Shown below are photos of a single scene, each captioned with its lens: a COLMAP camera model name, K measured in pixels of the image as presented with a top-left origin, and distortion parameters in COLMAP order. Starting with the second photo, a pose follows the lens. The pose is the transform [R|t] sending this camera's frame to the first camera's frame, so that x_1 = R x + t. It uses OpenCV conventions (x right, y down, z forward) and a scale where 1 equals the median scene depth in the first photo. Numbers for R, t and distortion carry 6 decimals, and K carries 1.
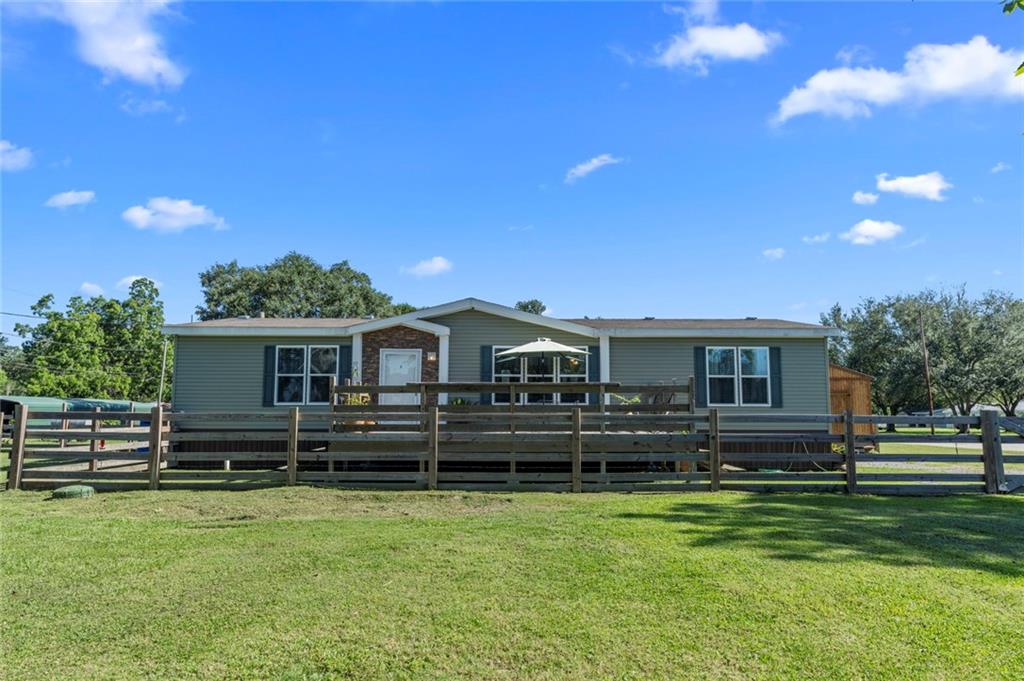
lens RADIAL K [[707.6, 0, 508.5], [0, 707.6, 339.9], [0, 0, 1]] dist [0.002654, 0.000822]
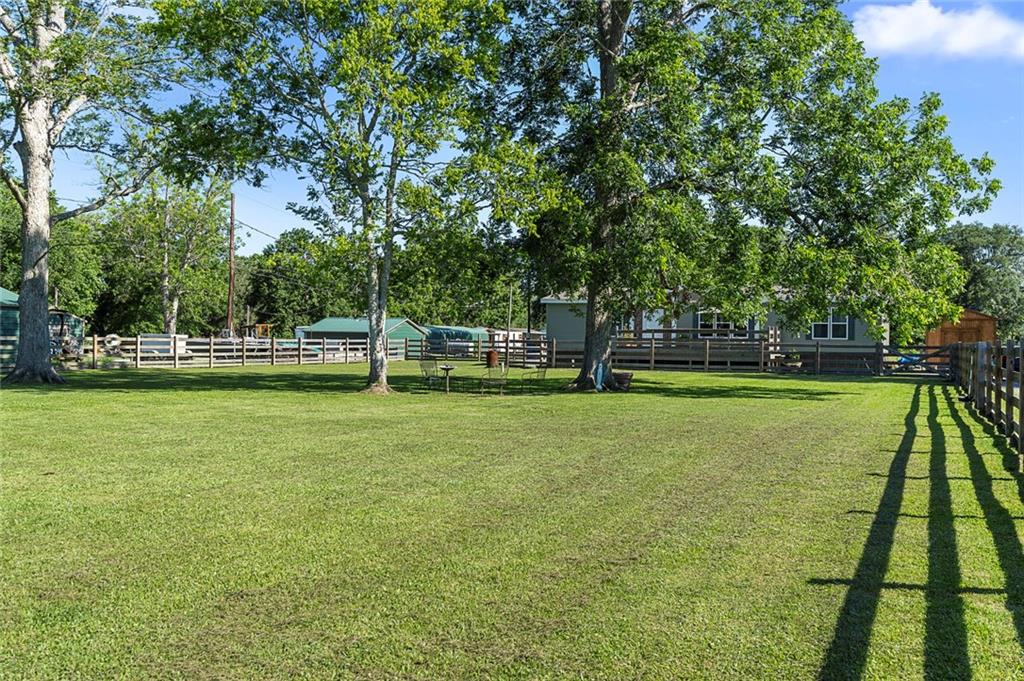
lens RADIAL K [[1035.7, 0, 511.6], [0, 1035.7, 341.8], [0, 0, 1]] dist [-0.010288, 0.000000]
pose [[0.924530, 0.006800, -0.381049, 0.591219], [0.033615, 0.994489, 0.099307, -0.204002], [0.379624, -0.104621, 0.919206, -1.877081]]
